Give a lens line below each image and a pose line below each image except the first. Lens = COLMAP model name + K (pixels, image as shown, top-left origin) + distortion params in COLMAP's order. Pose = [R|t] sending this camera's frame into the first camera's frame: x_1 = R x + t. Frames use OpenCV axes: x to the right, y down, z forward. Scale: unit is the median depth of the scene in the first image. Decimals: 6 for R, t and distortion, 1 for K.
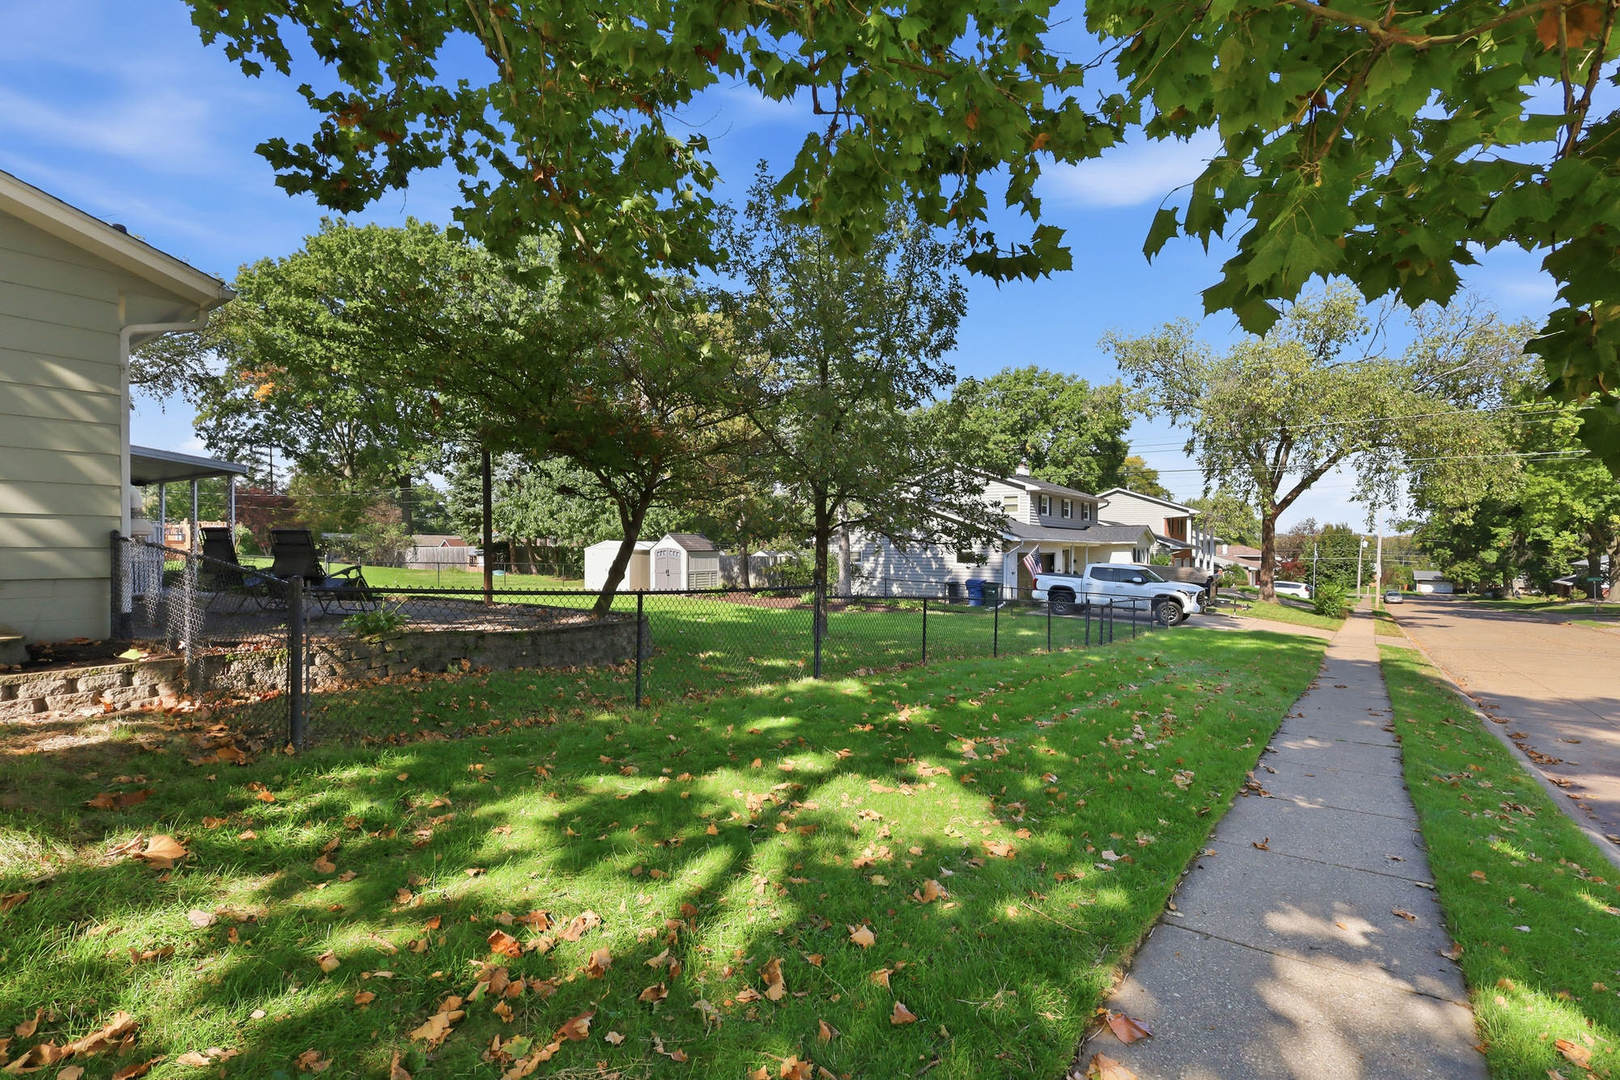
lens RADIAL K [[751.9, 0, 805.4], [0, 751.9, 553.3], [0, 0, 1]] dist [0.000313, -0.000280]
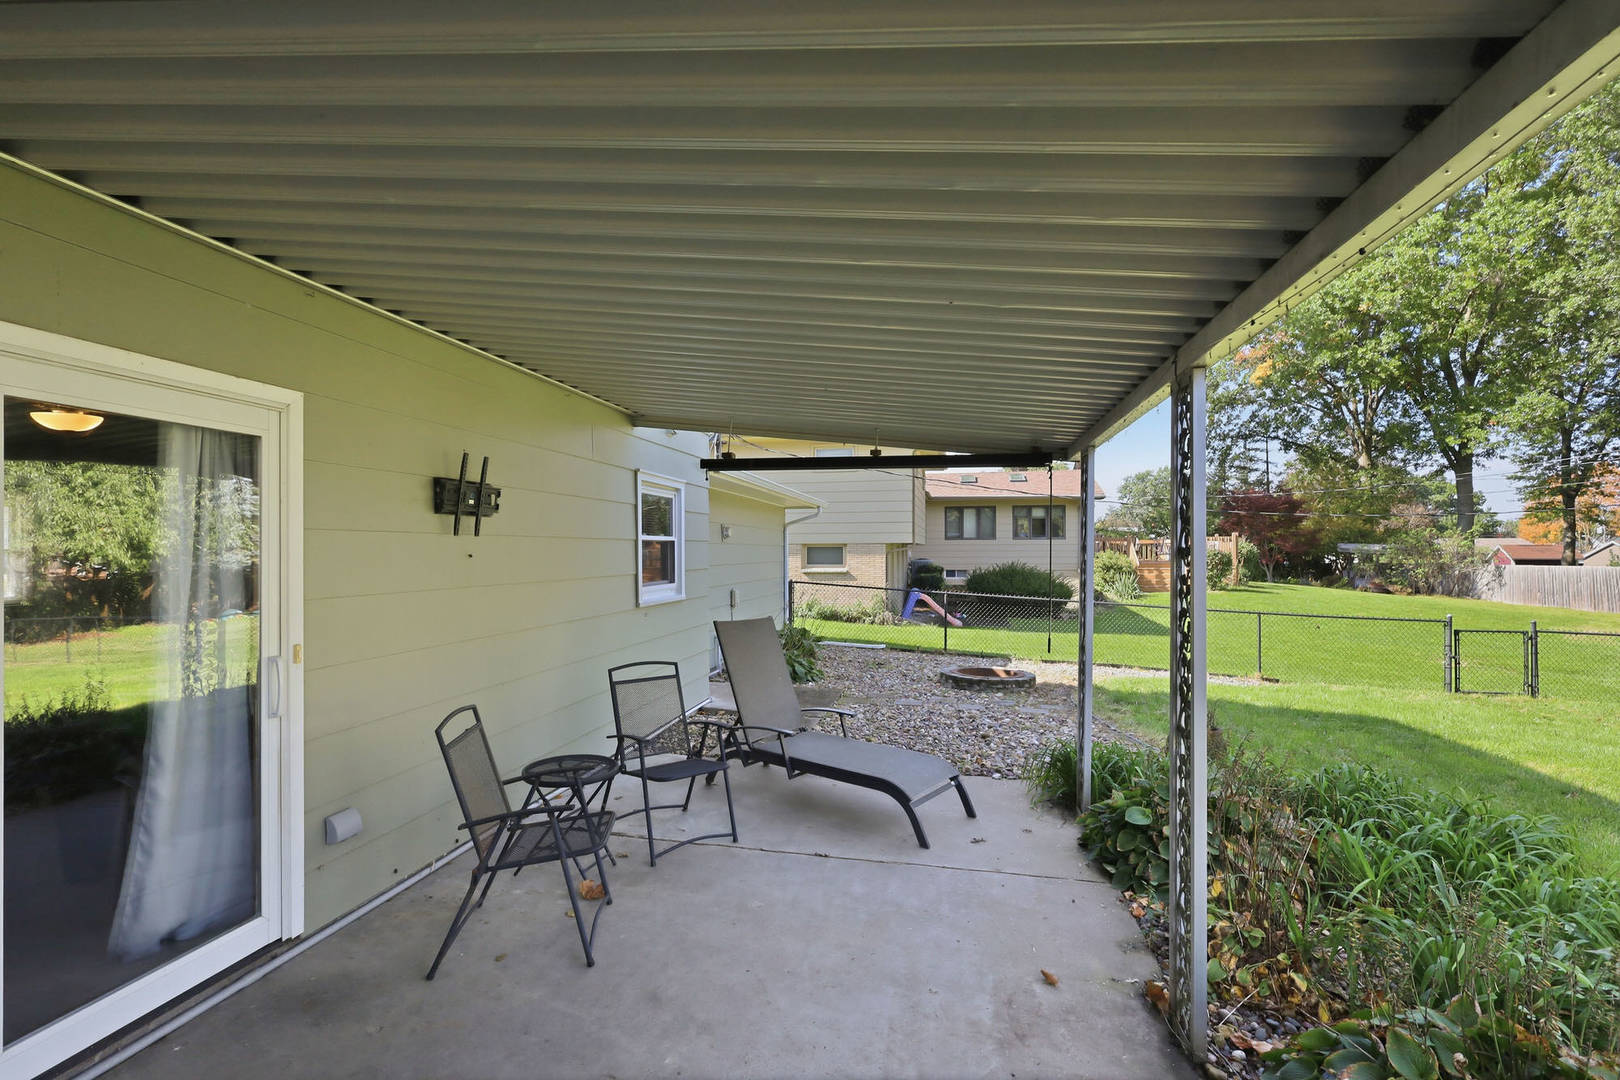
lens RADIAL K [[751.9, 0, 801.2], [0, 751.9, 546.1], [0, 0, 1]] dist [0.000313, -0.000280]
pose [[0.403343, -0.007488, -0.915018, -0.194626], [-0.005400, 0.999930, -0.010563, -0.014980], [0.915033, 0.009202, 0.403275, 0.237276]]
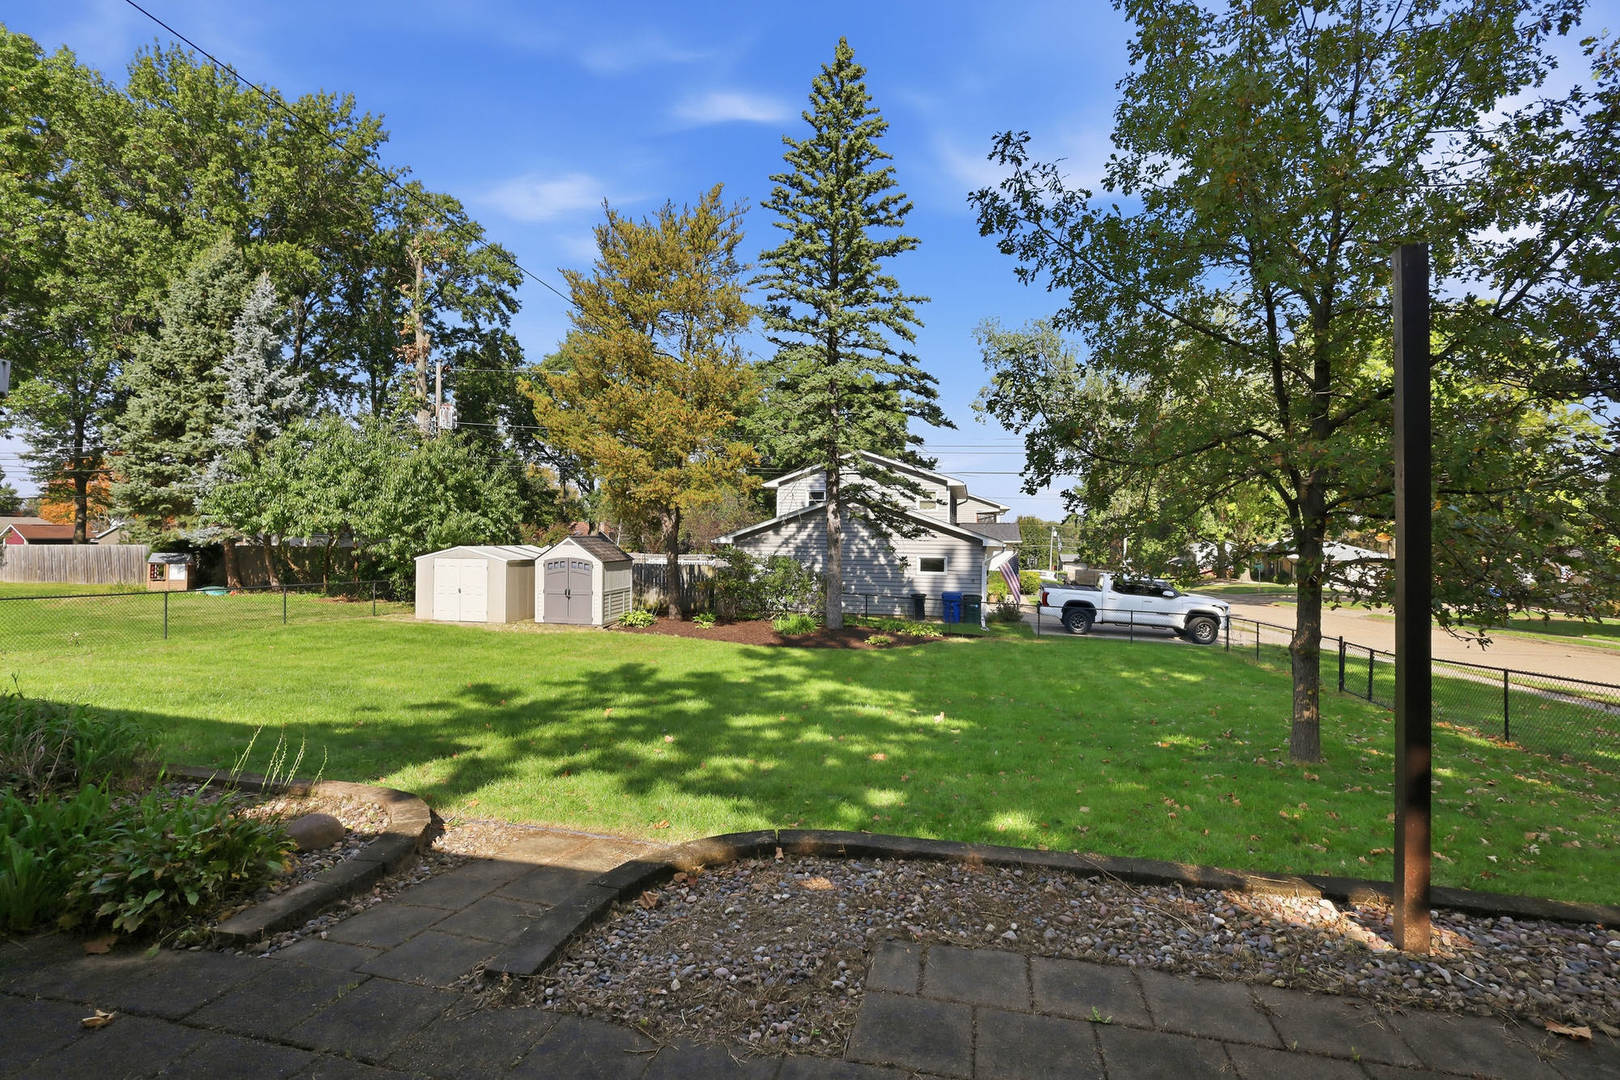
lens RADIAL K [[751.9, 0, 812.0], [0, 751.9, 536.1], [0, 0, 1]] dist [0.000313, -0.000280]
pose [[0.920691, 0.002696, 0.390284, -0.150997], [-0.001583, 0.999994, -0.003171, -0.015236], [-0.390290, 0.002302, 0.920689, 0.172004]]
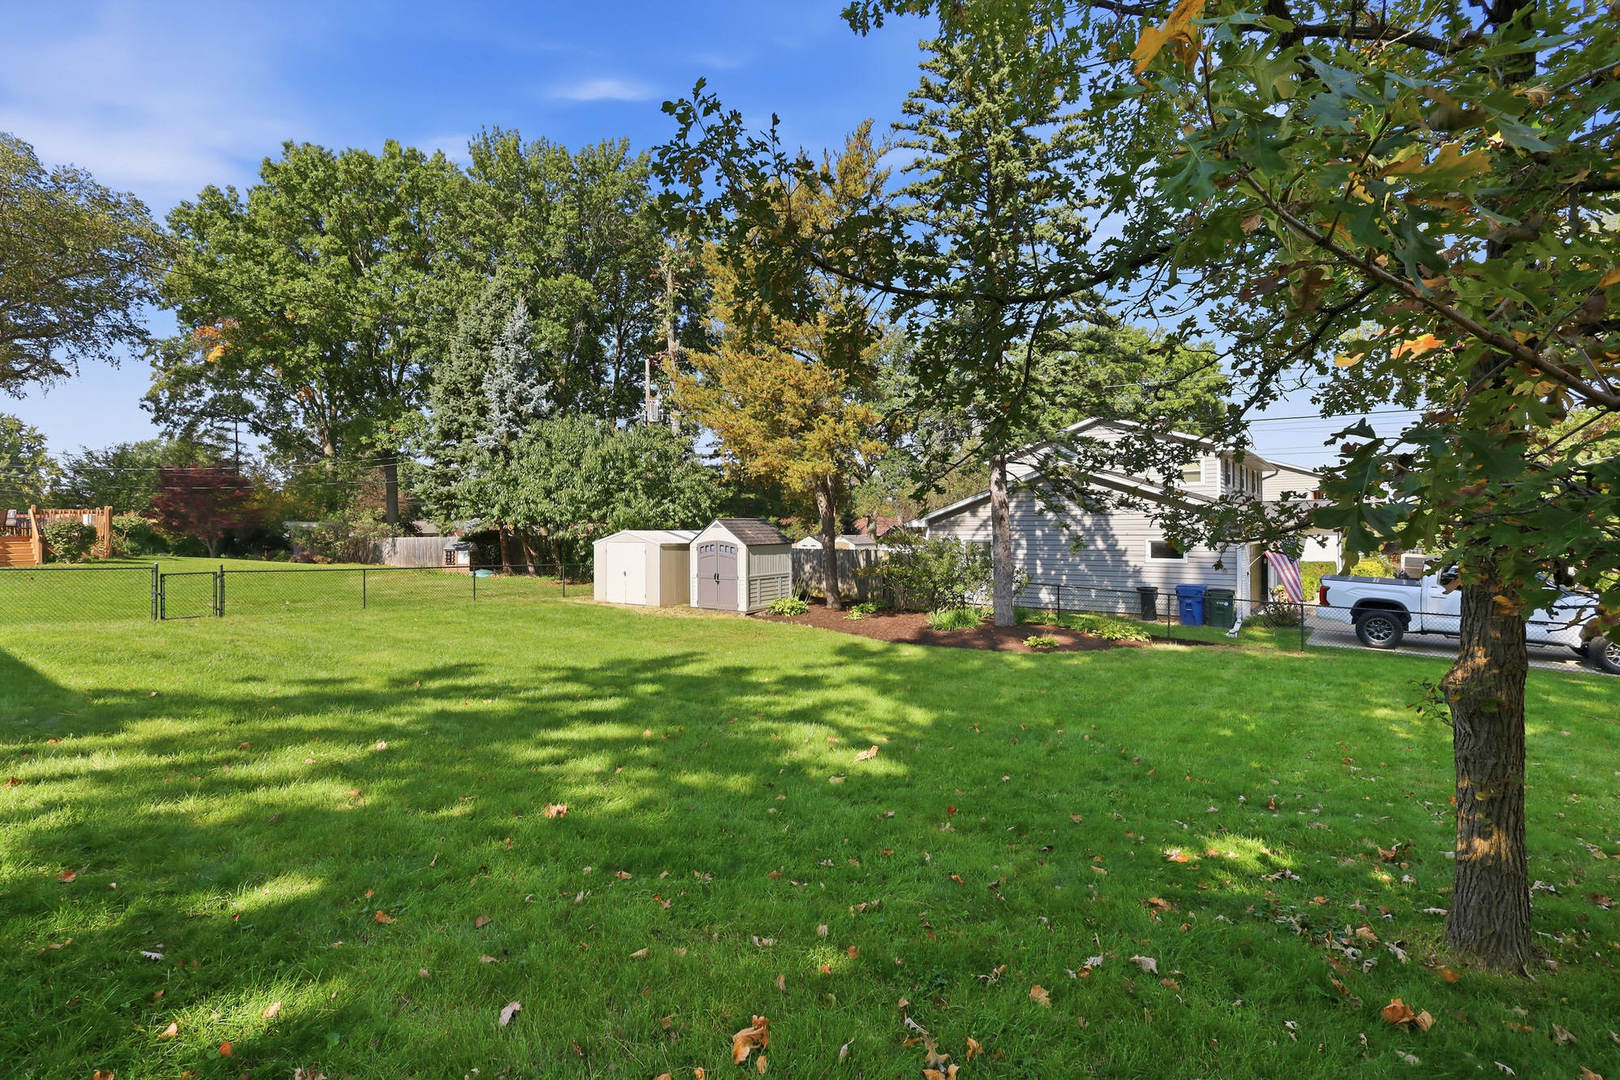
lens RADIAL K [[751.9, 0, 806.2], [0, 751.9, 528.5], [0, 0, 1]] dist [0.000313, -0.000280]
pose [[0.999583, -0.009978, -0.027085, -0.052765], [0.009733, 0.999911, -0.009143, -0.006756], [0.027174, 0.008876, 0.999591, 0.207971]]
